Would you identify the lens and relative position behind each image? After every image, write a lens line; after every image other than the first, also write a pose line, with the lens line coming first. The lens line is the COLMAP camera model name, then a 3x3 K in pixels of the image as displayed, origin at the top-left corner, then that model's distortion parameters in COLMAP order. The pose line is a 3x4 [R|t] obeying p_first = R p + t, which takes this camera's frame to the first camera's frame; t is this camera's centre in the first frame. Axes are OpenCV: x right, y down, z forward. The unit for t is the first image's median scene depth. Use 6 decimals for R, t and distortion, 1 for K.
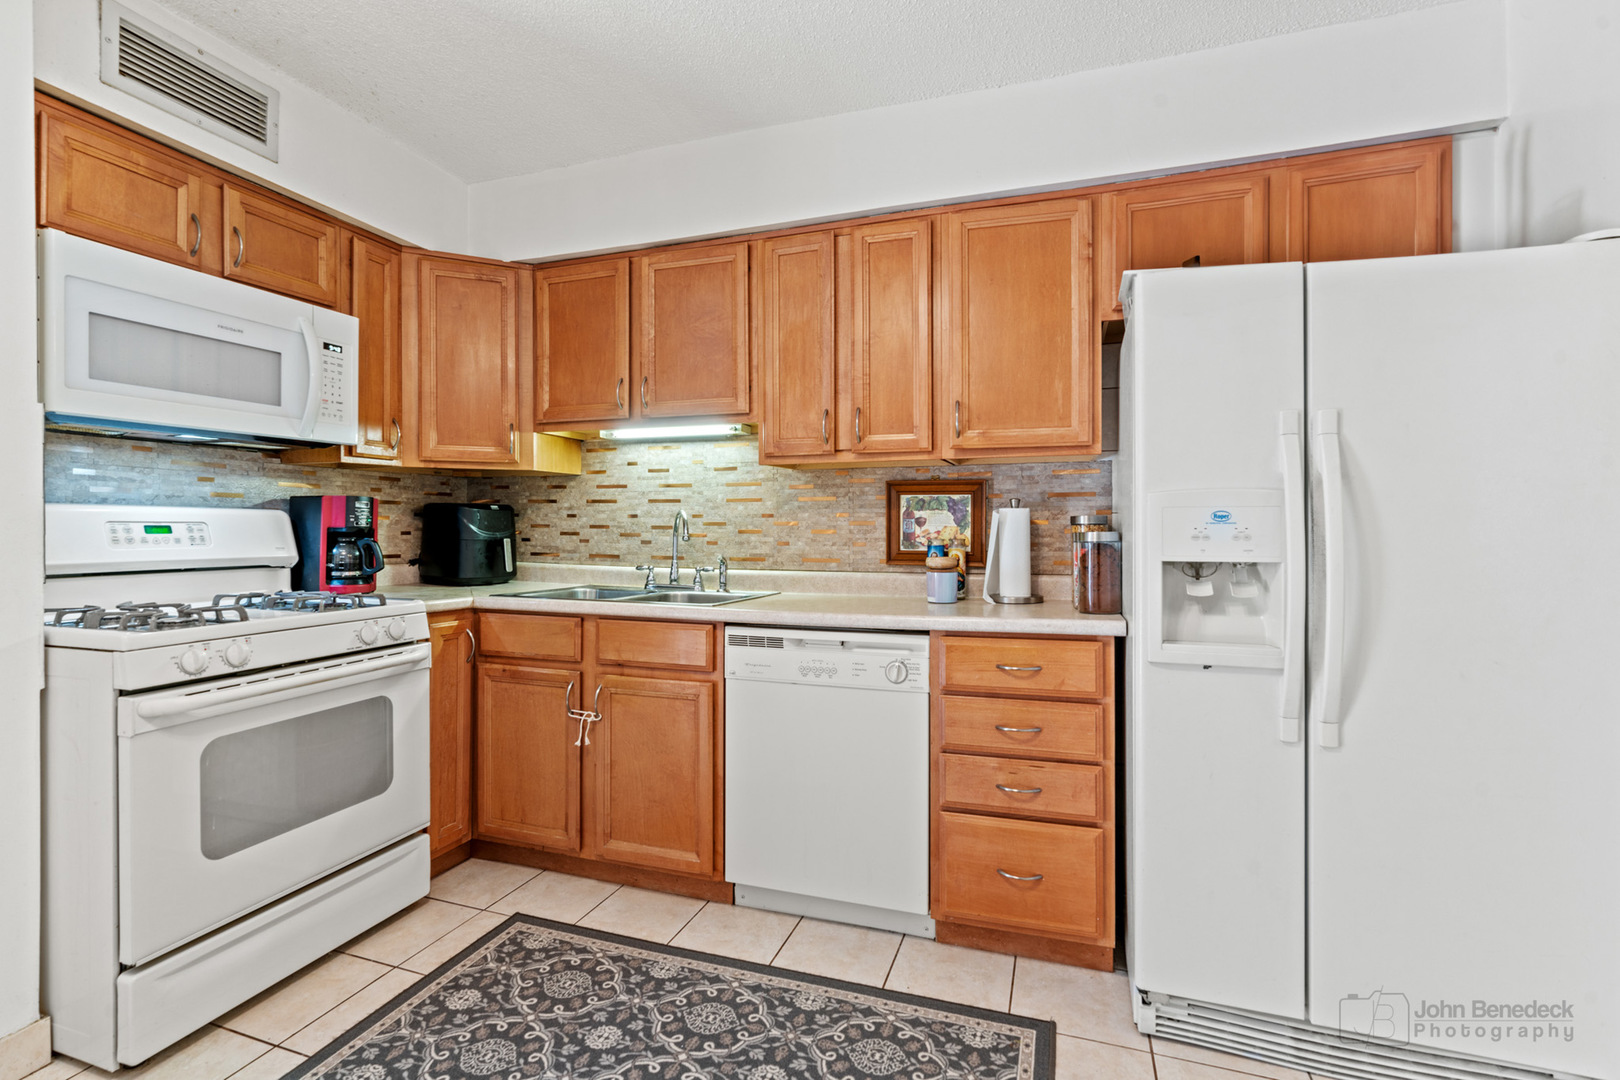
lens RADIAL K [[733.7, 0, 808.9], [0, 733.7, 528.2], [0, 0, 1]] dist [-0.010902, 0.002791]
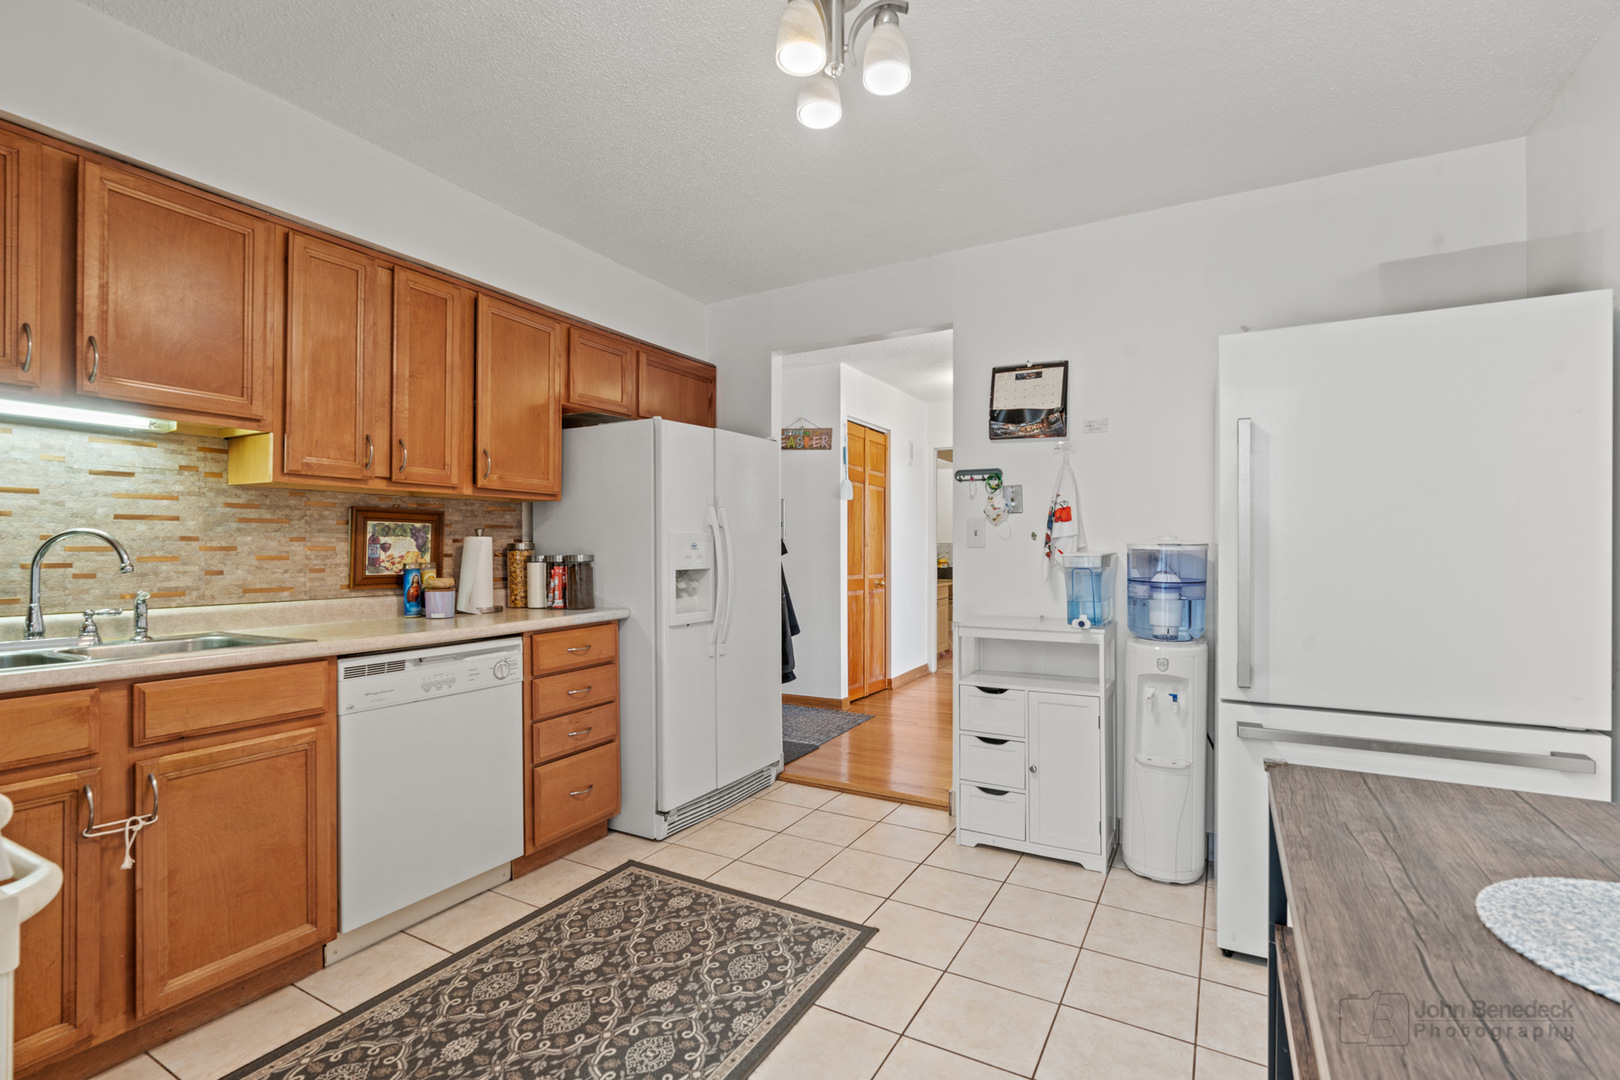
lens RADIAL K [[733.7, 0, 813.1], [0, 733.7, 546.5], [0, 0, 1]] dist [-0.010902, 0.002791]
pose [[0.175779, 0.003838, 0.984422, -0.896816], [0.004672, 0.999978, -0.004733, -0.002209], [-0.984419, 0.005431, 0.175757, 0.241302]]
